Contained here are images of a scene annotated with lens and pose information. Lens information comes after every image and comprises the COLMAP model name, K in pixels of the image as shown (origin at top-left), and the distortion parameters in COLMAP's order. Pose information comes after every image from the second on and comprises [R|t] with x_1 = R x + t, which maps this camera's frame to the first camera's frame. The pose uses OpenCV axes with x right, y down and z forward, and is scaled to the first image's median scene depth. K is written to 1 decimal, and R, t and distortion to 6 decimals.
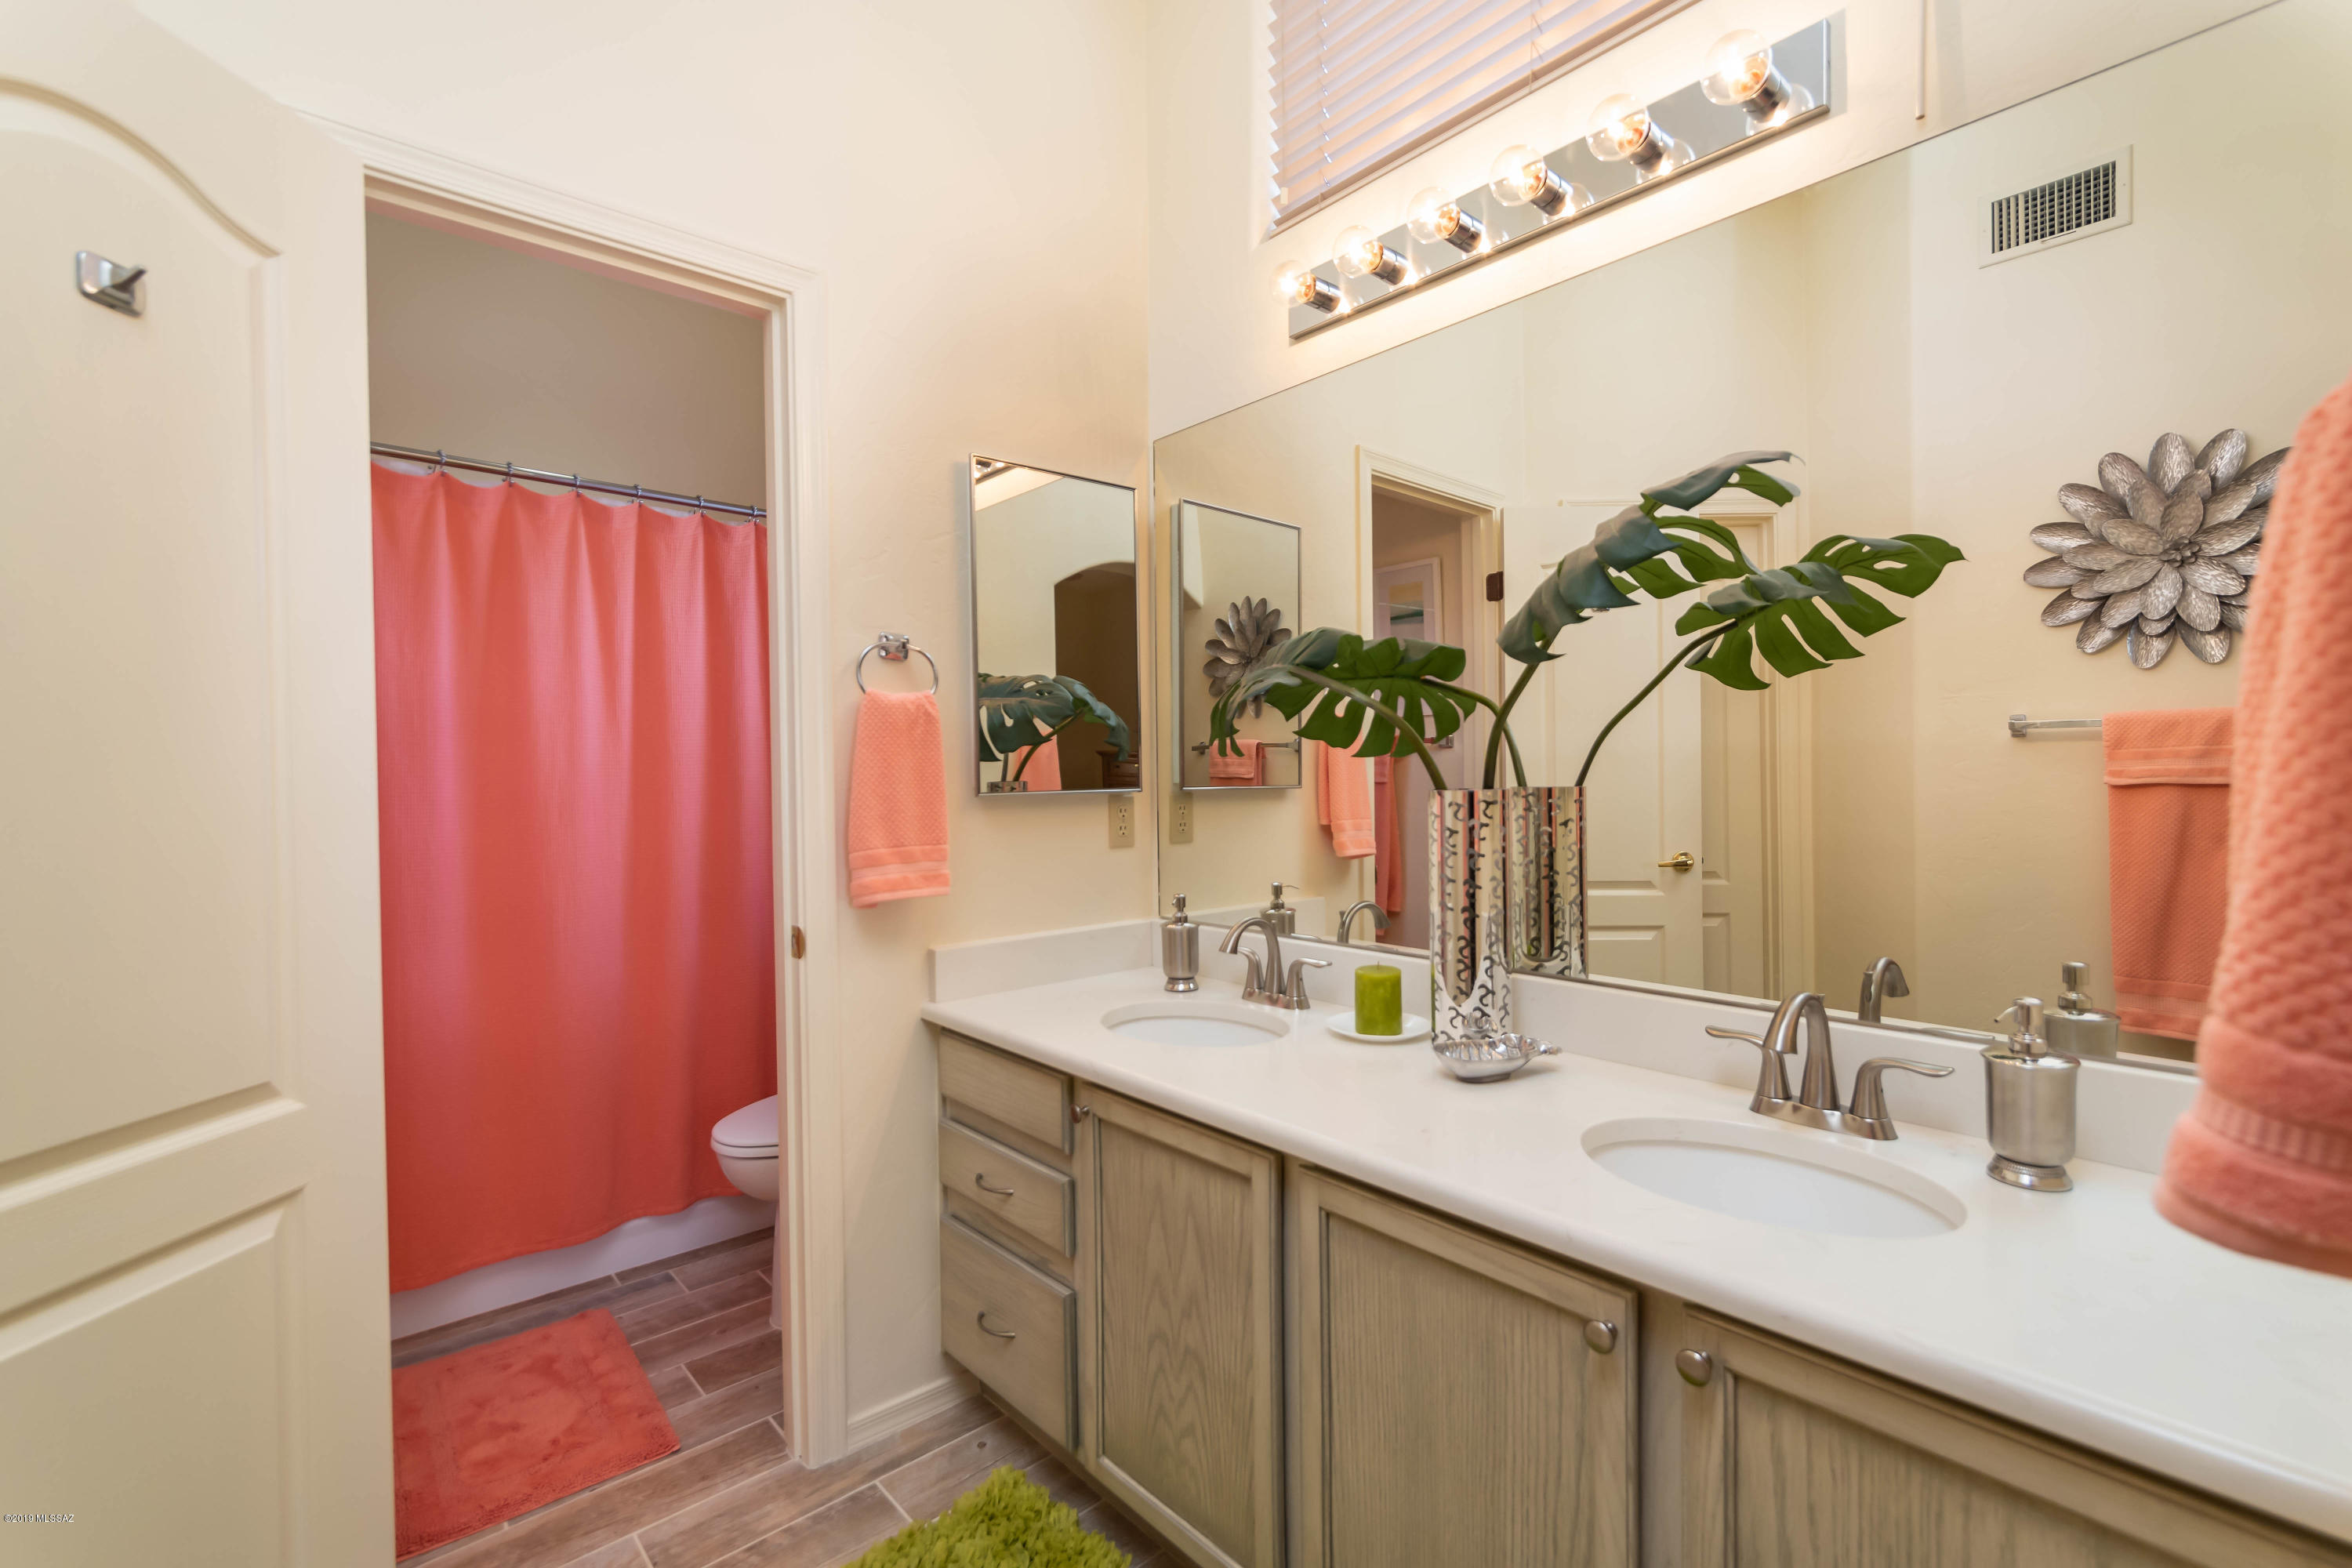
lens RADIAL K [[1023.4, 0, 1185.2], [0, 1023.4, 781.4], [0, 0, 1]] dist [-0.004115, 0.002993]
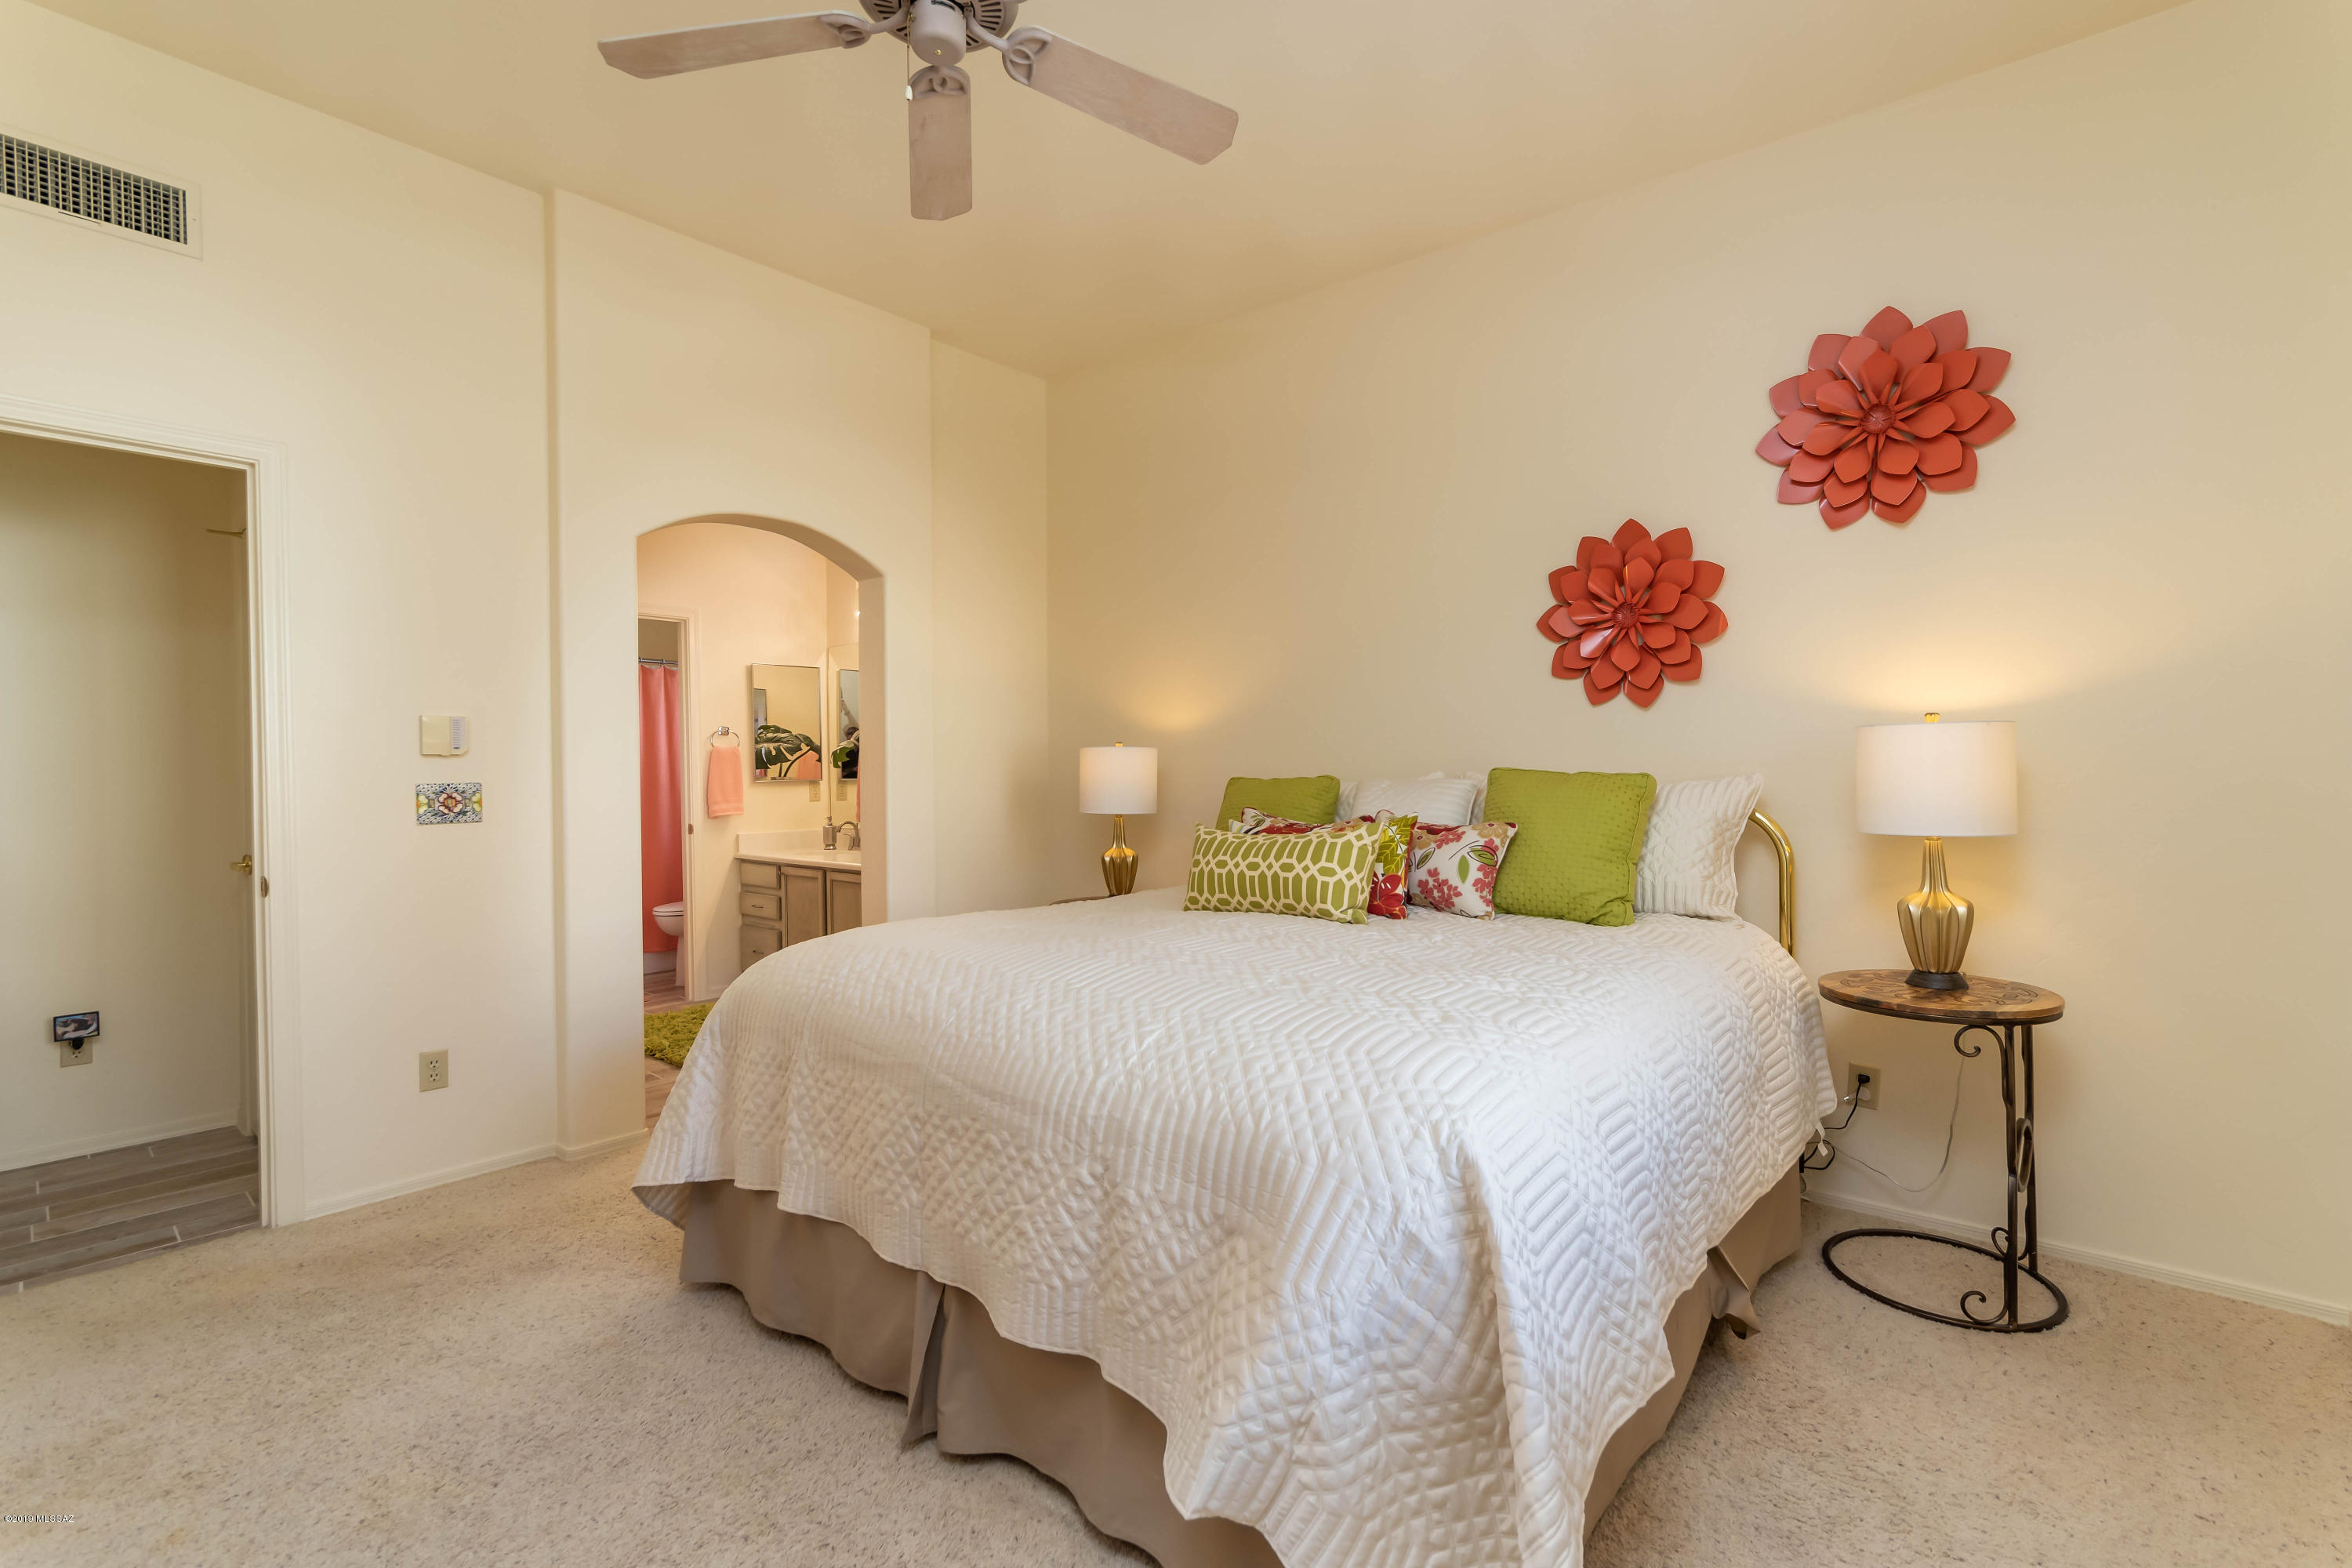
lens RADIAL K [[1023.4, 0, 1185.2], [0, 1023.4, 781.4], [0, 0, 1]] dist [-0.004115, 0.002993]
pose [[0.990296, 0.007227, 0.138789, 0.657768], [-0.007951, 0.999958, 0.004665, -0.009448], [-0.138749, -0.005723, 0.990311, -2.221820]]
